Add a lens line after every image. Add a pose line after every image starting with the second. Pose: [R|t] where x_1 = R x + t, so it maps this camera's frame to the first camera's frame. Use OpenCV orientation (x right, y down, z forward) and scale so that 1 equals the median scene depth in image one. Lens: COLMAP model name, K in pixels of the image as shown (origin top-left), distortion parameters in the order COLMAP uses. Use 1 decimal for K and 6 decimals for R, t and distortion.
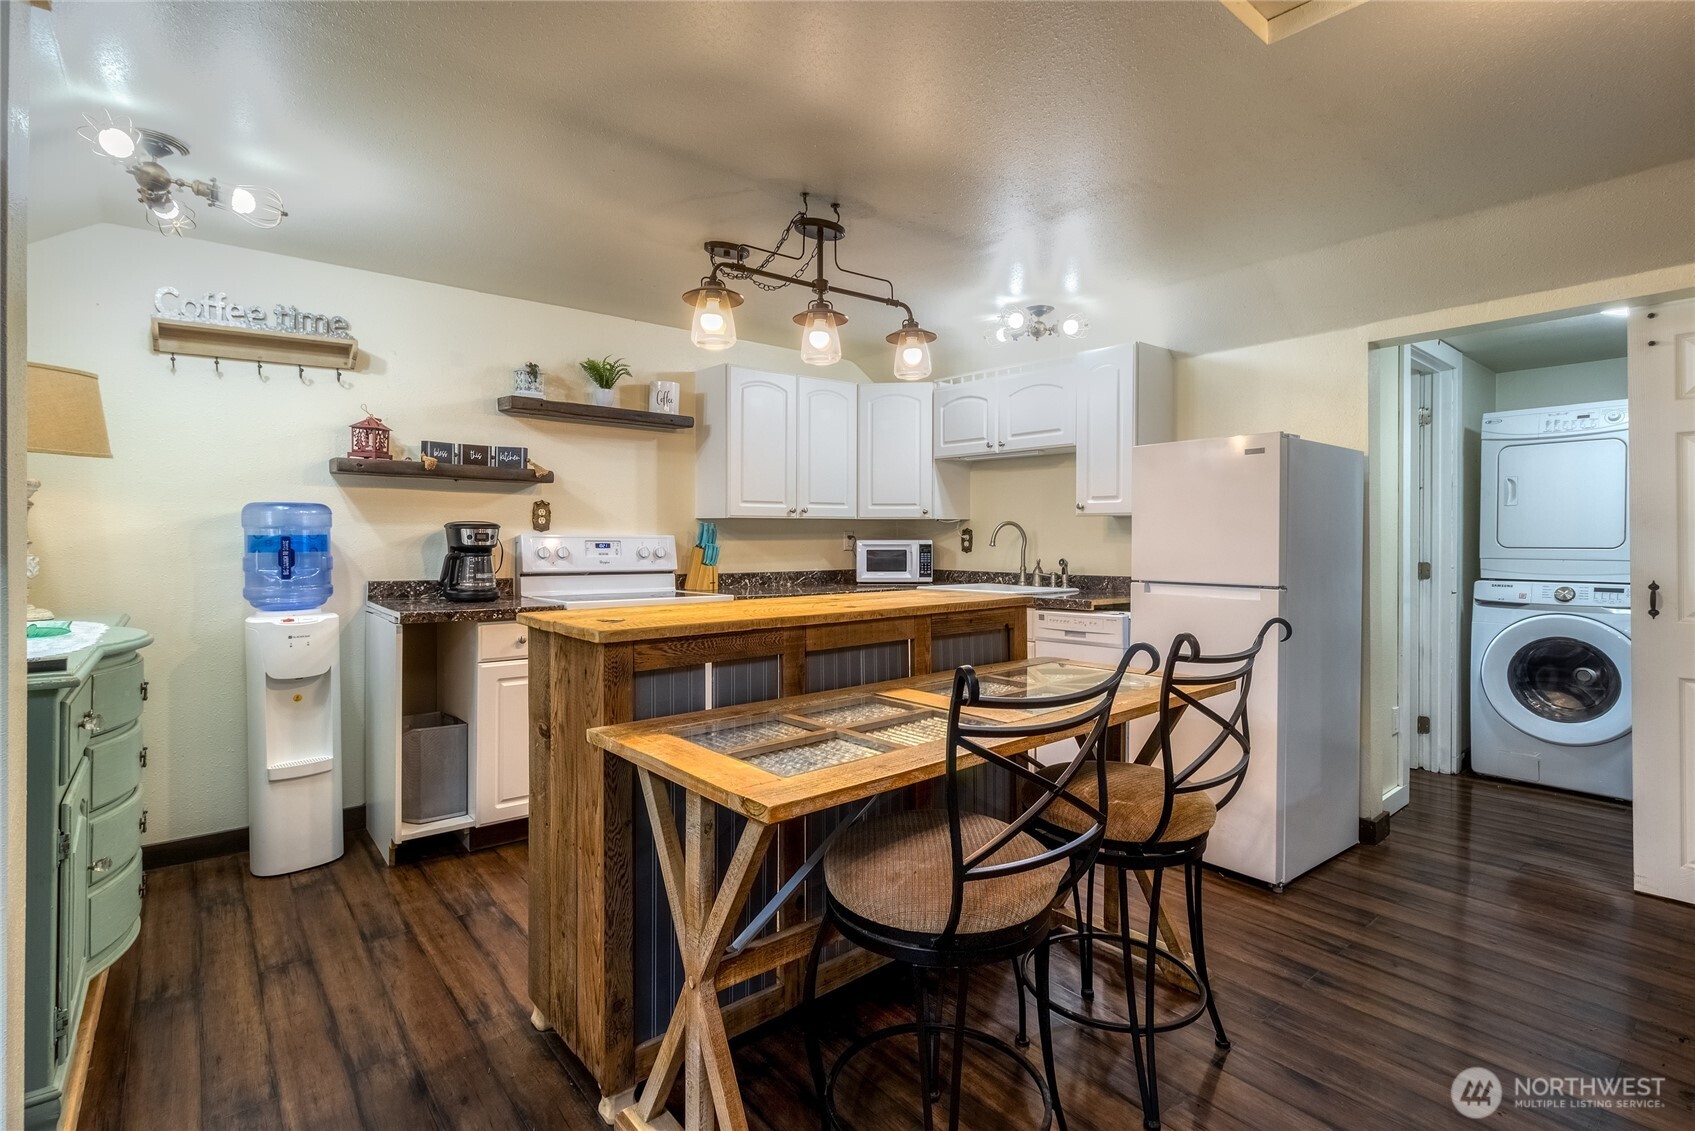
lens RADIAL K [[793.9, 0, 848.0], [0, 793.9, 550.8], [0, 0, 1]] dist [0.000535, 0.000067]
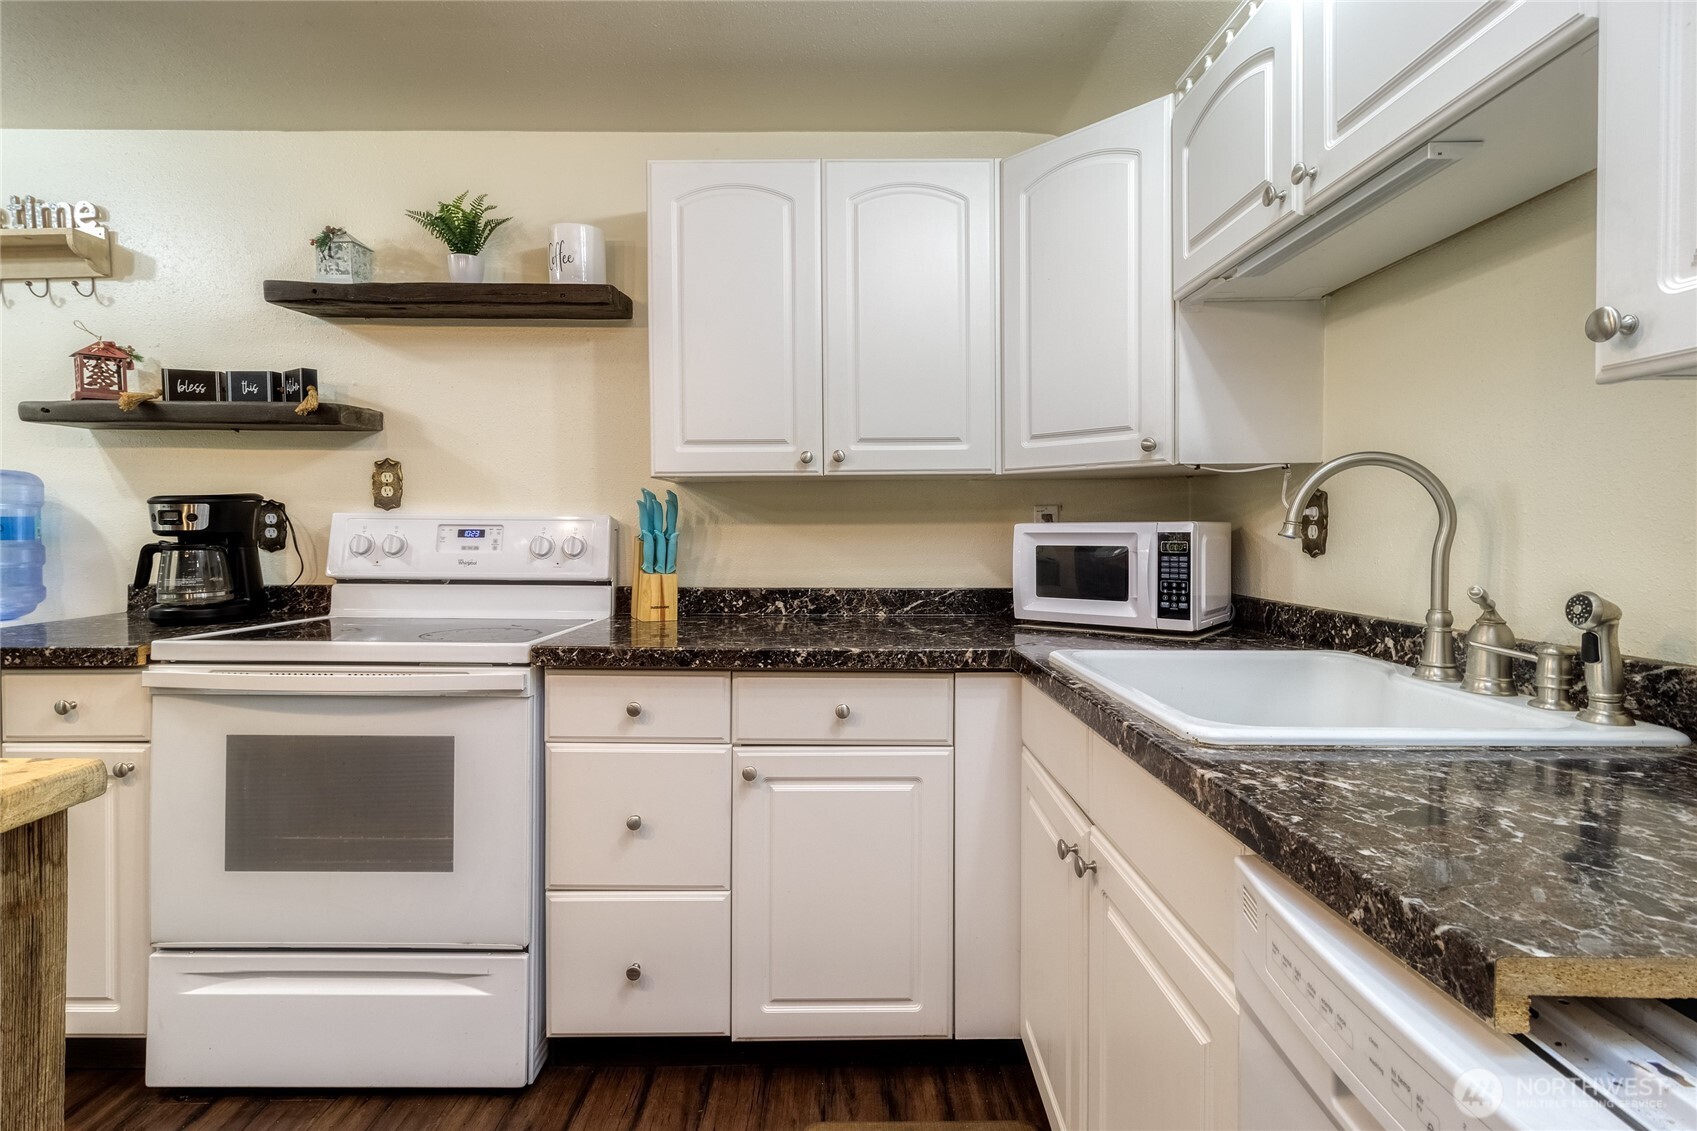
lens RADIAL K [[806.2, 0, 847.1], [0, 806.2, 543.7], [0, 0, 1]] dist [0.000022, 0.000142]
pose [[0.774002, 0.009170, -0.633117, 0.269370], [-0.008955, 0.999954, 0.003535, -0.003675], [0.633120, 0.002933, 0.774048, 0.728510]]
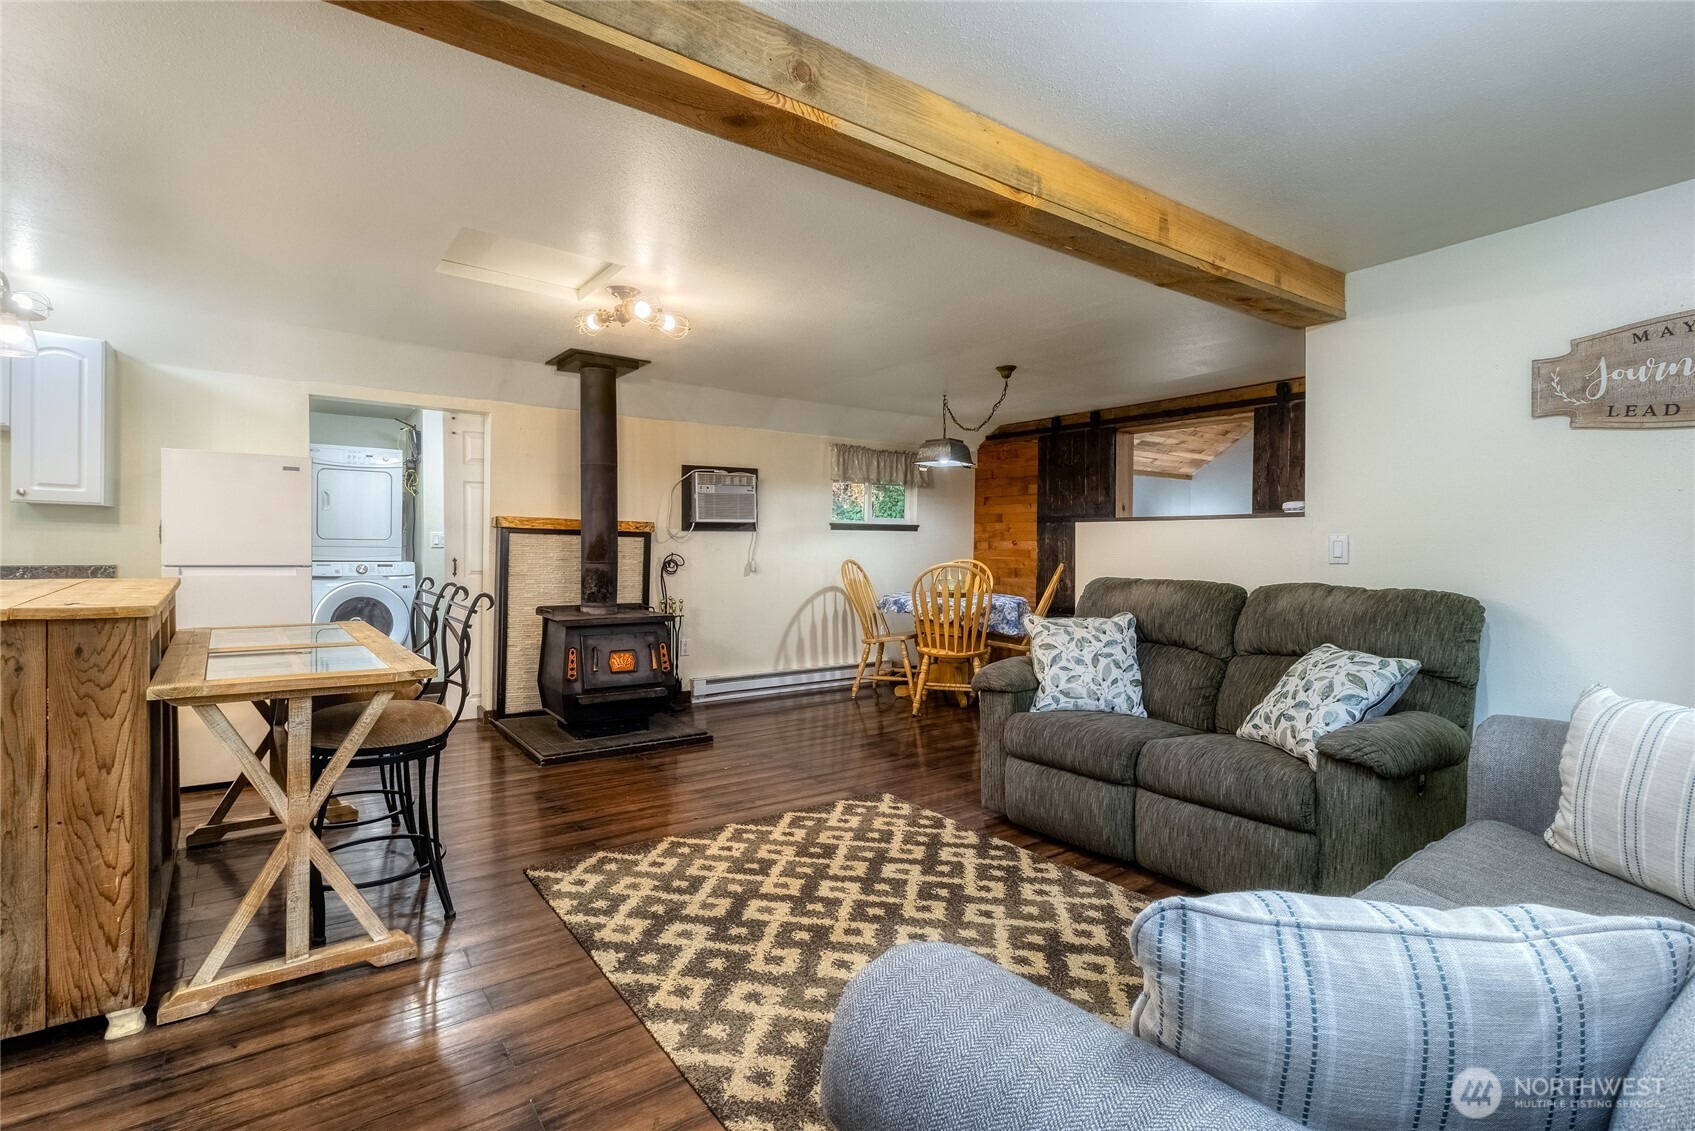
lens RADIAL K [[793.9, 0, 848.0], [0, 793.9, 550.8], [0, 0, 1]] dist [0.000535, 0.000067]
pose [[0.071195, -0.006701, 0.997440, -0.575212], [-0.004448, 0.999965, 0.007035, 0.003141], [-0.997453, -0.004938, 0.071163, -0.053929]]
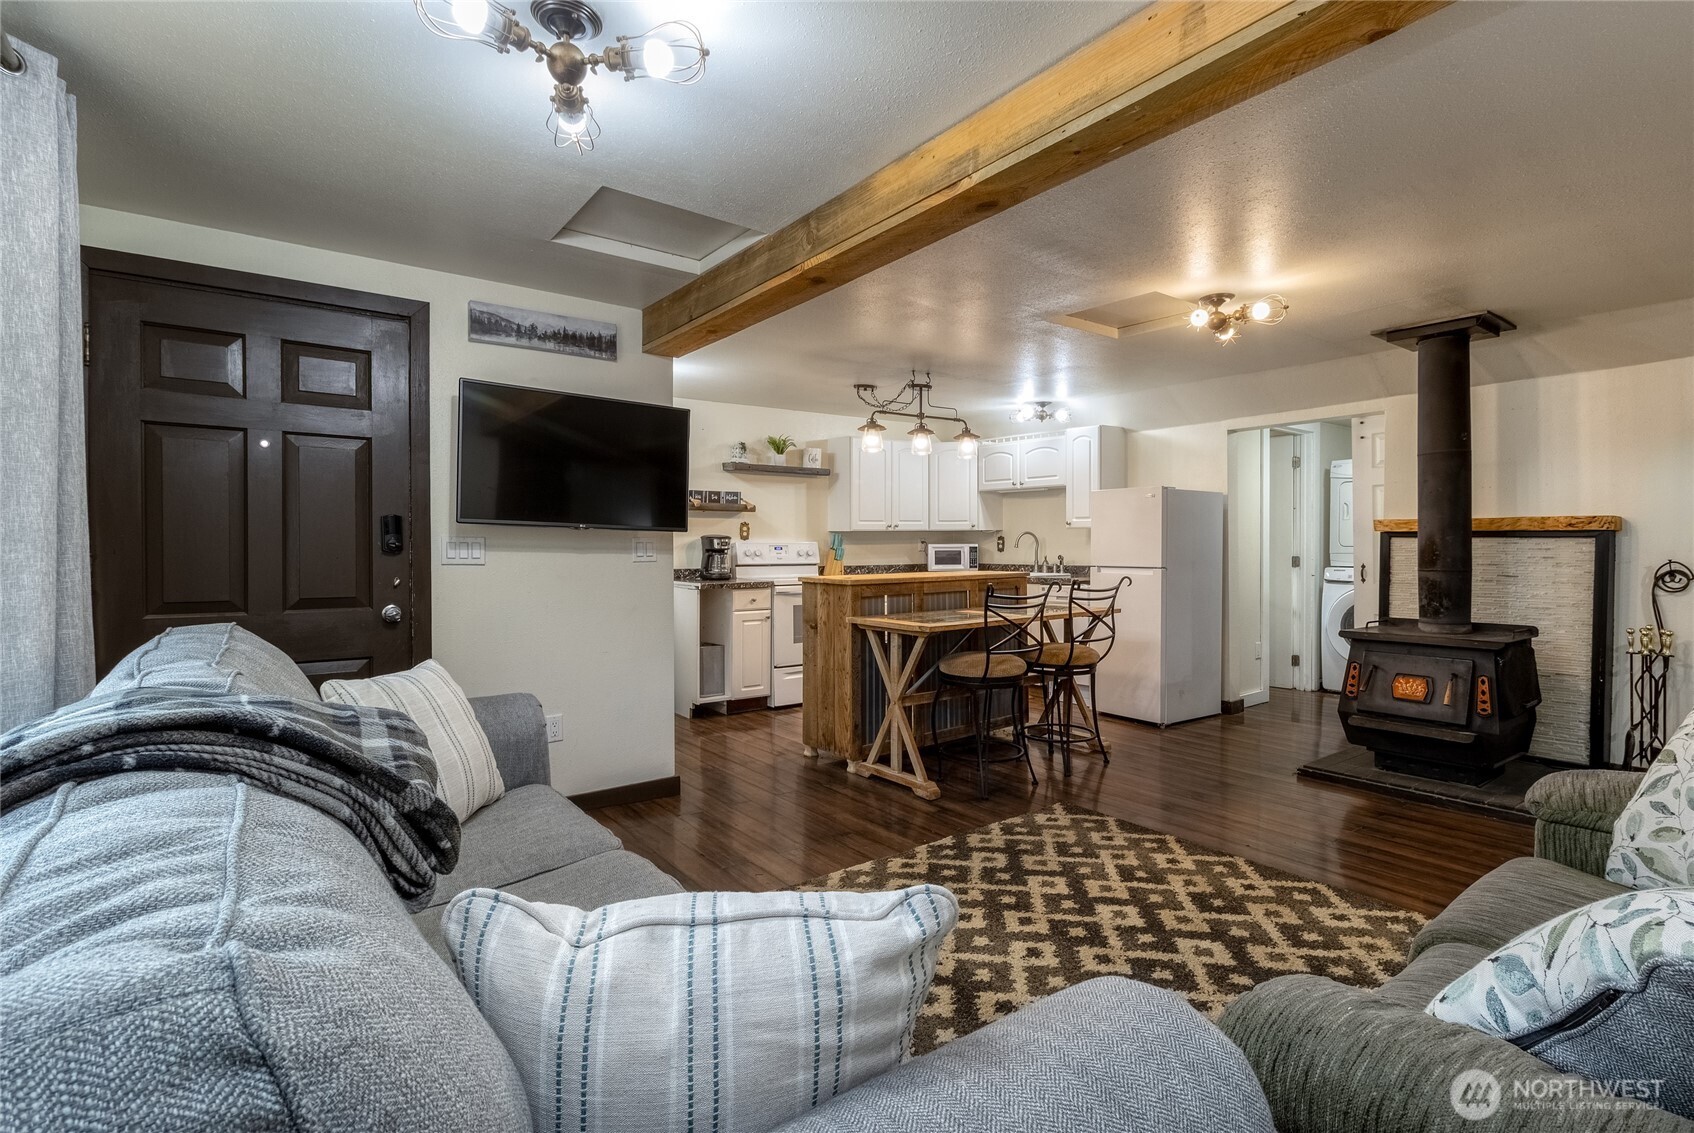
lens RADIAL K [[793.4, 0, 847.5], [0, 793.4, 551.9], [0, 0, 1]] dist [0.000535, 0.000067]
pose [[0.998464, -0.005494, -0.055129, -0.073280], [0.005279, 0.999978, -0.004053, 0.008029], [0.055150, 0.003756, 0.998471, -0.656443]]
